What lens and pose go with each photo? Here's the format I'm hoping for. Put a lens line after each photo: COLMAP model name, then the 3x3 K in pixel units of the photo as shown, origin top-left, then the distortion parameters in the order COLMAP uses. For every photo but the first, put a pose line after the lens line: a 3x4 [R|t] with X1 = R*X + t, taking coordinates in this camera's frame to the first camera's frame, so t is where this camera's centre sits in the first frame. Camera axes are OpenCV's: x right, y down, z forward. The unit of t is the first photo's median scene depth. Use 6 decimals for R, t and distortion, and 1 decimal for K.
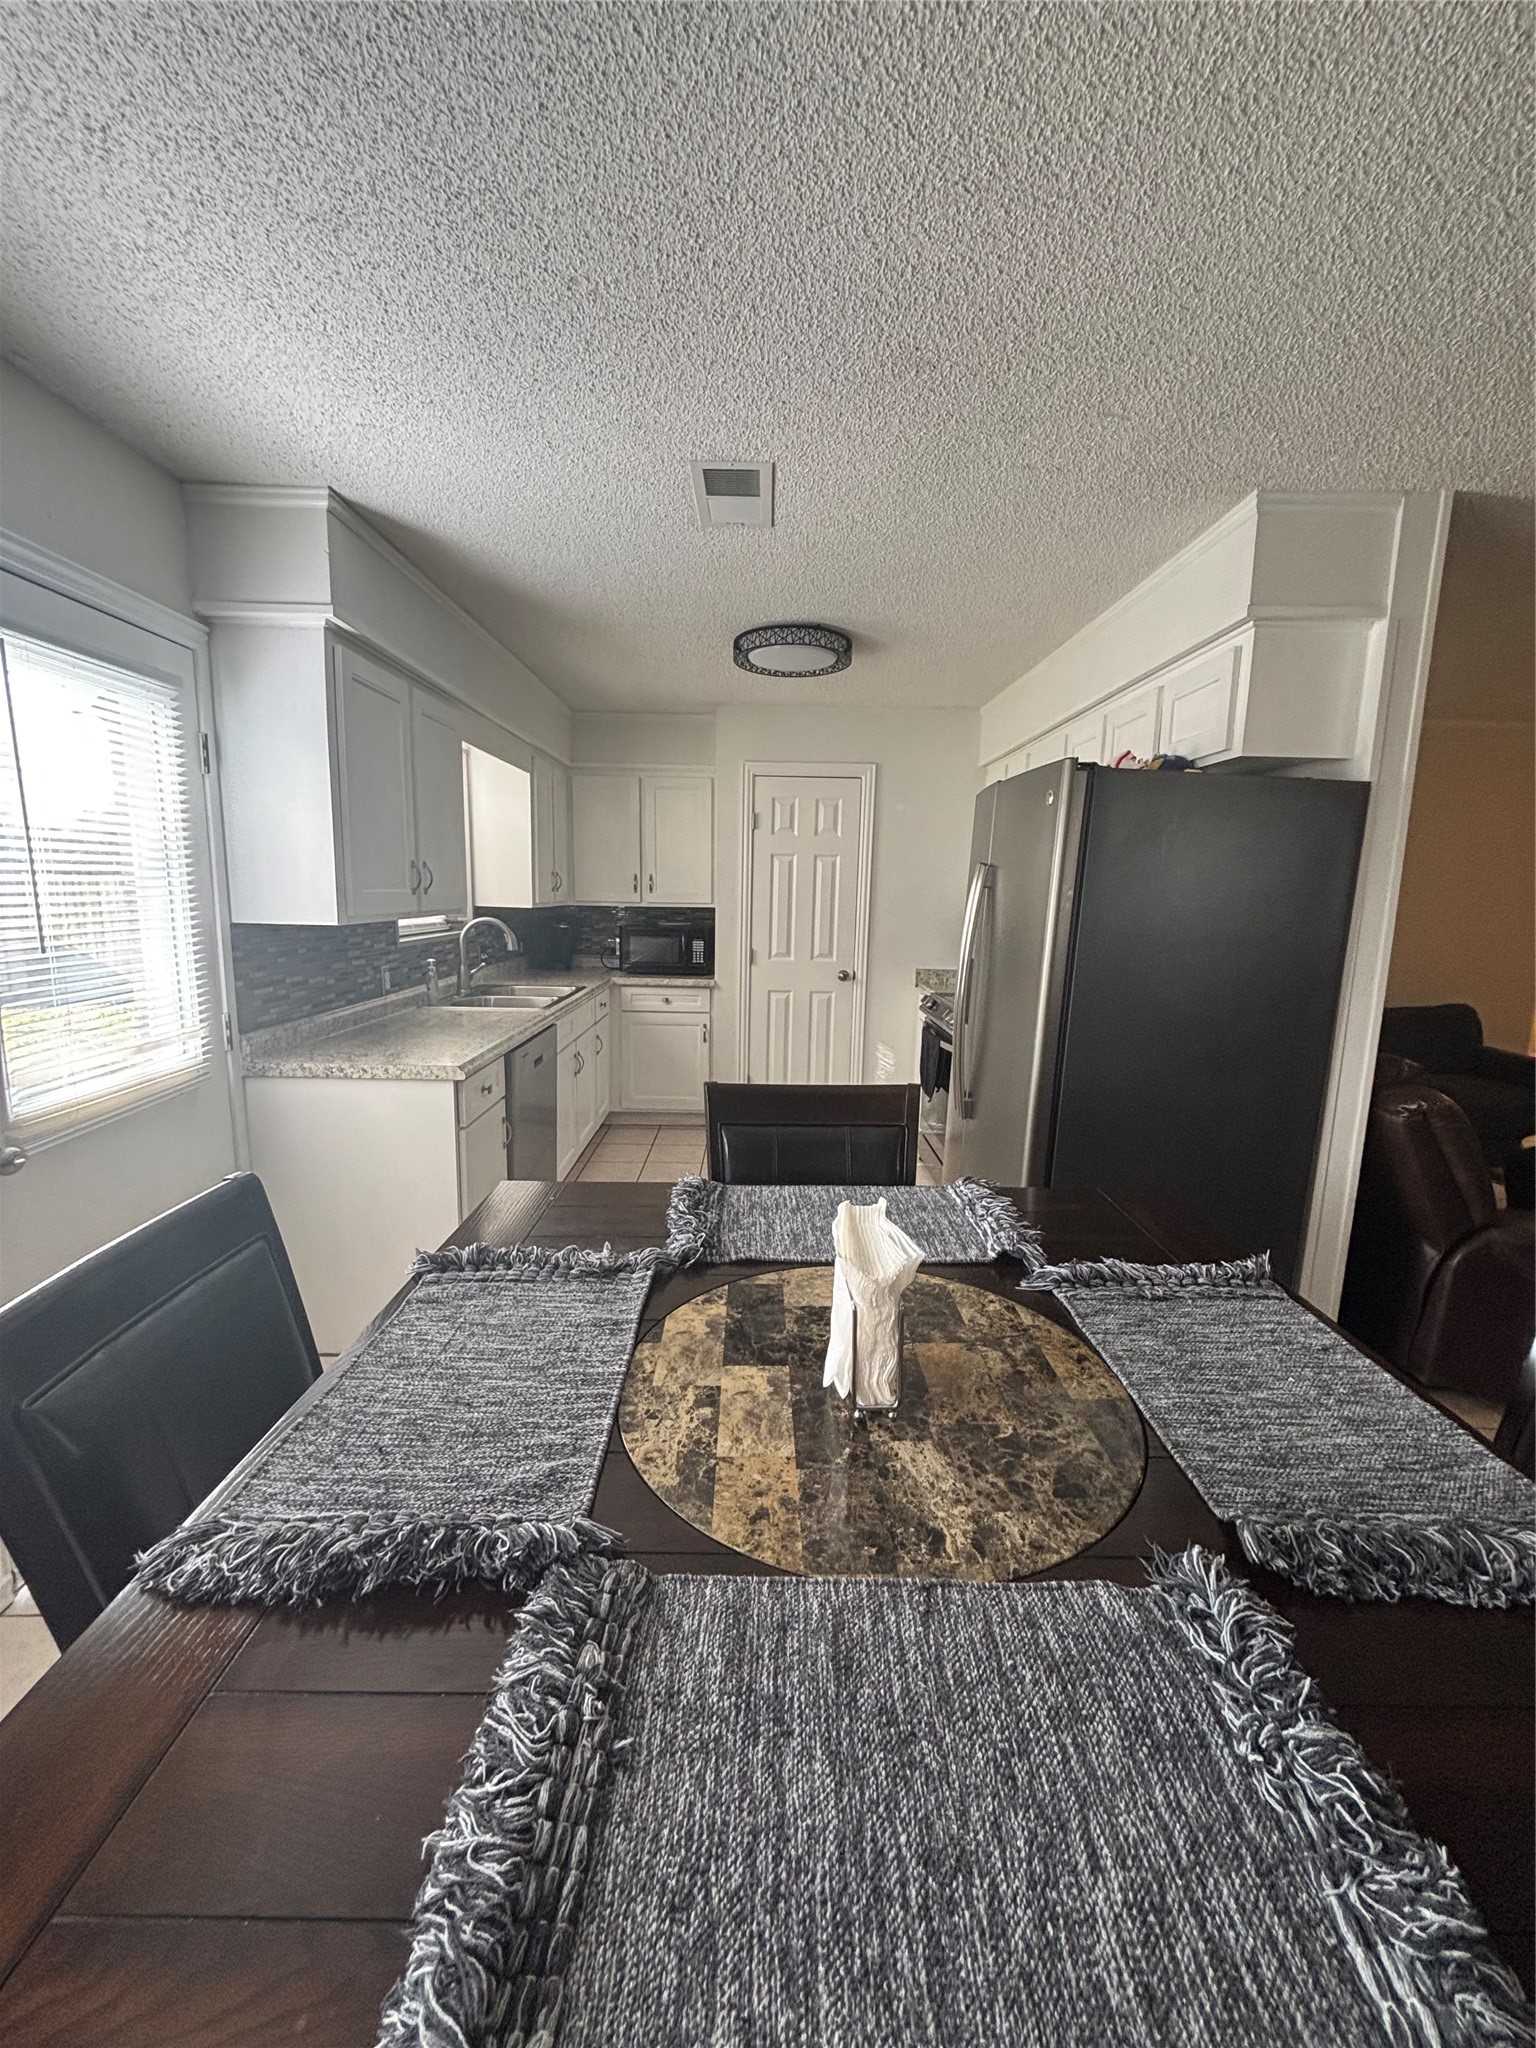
lens RADIAL K [[828.1, 0, 769.5], [0, 828.1, 1025.2], [0, 0, 1]] dist [-0.003342, 0.000681]
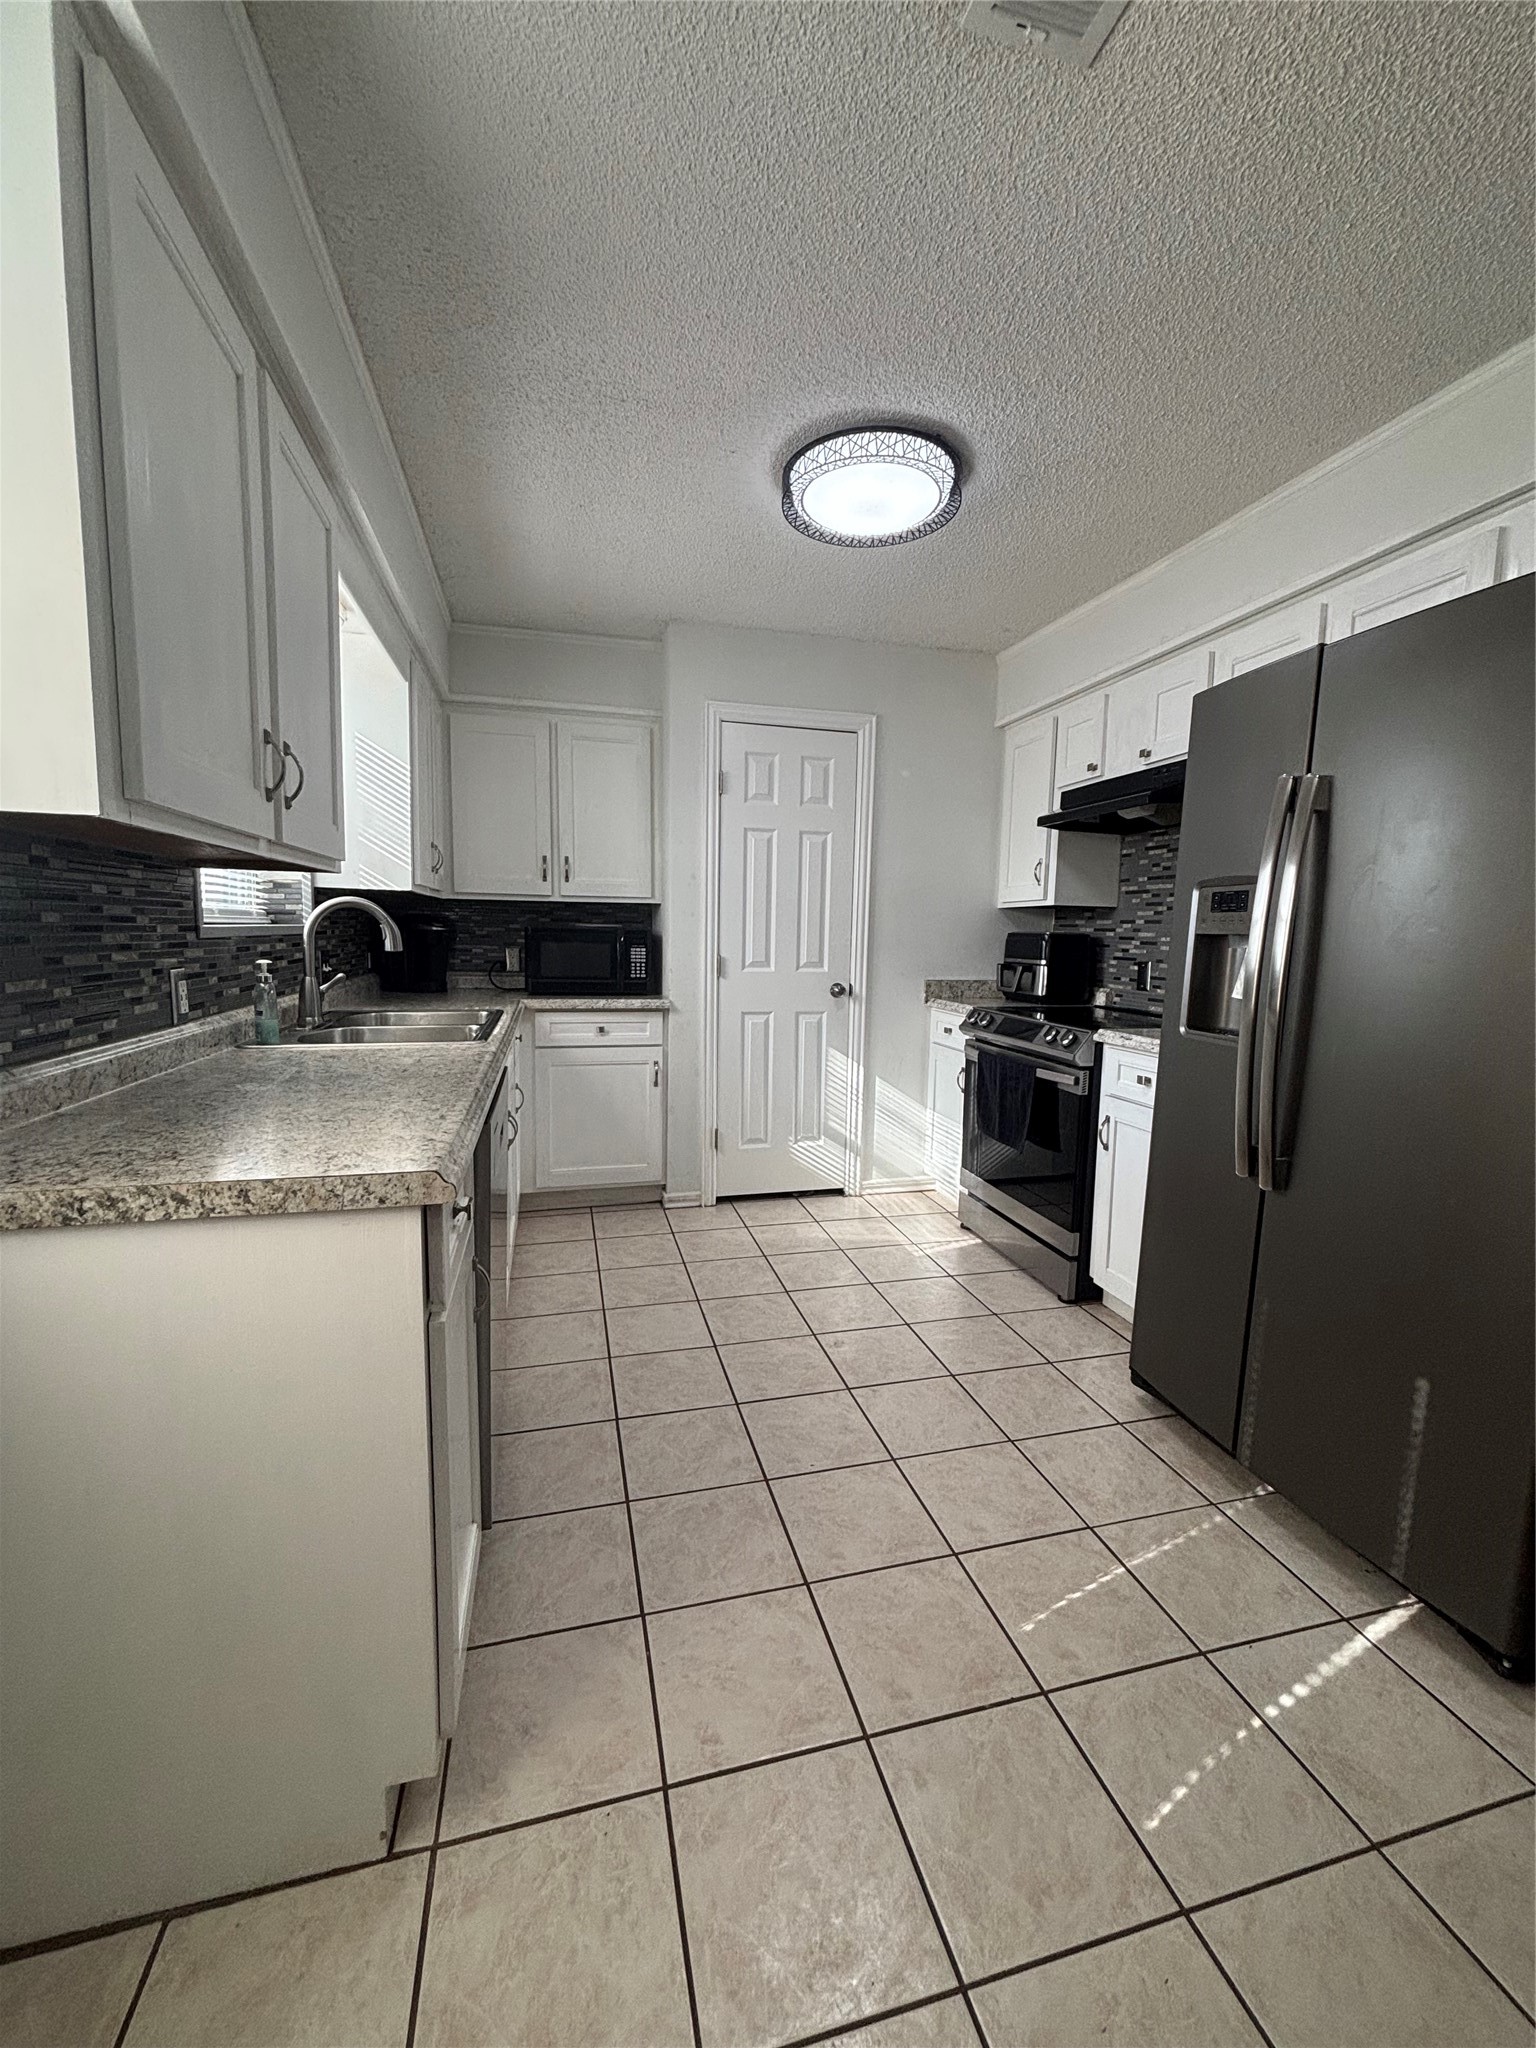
lens RADIAL K [[828.1, 0, 769.8], [0, 828.1, 1022.1], [0, 0, 1]] dist [-0.003342, 0.000681]
pose [[0.969650, -0.027457, 0.242951, -0.160819], [0.038962, 0.998329, -0.042675, -0.000662], [-0.241373, 0.050846, 0.969099, 0.283787]]
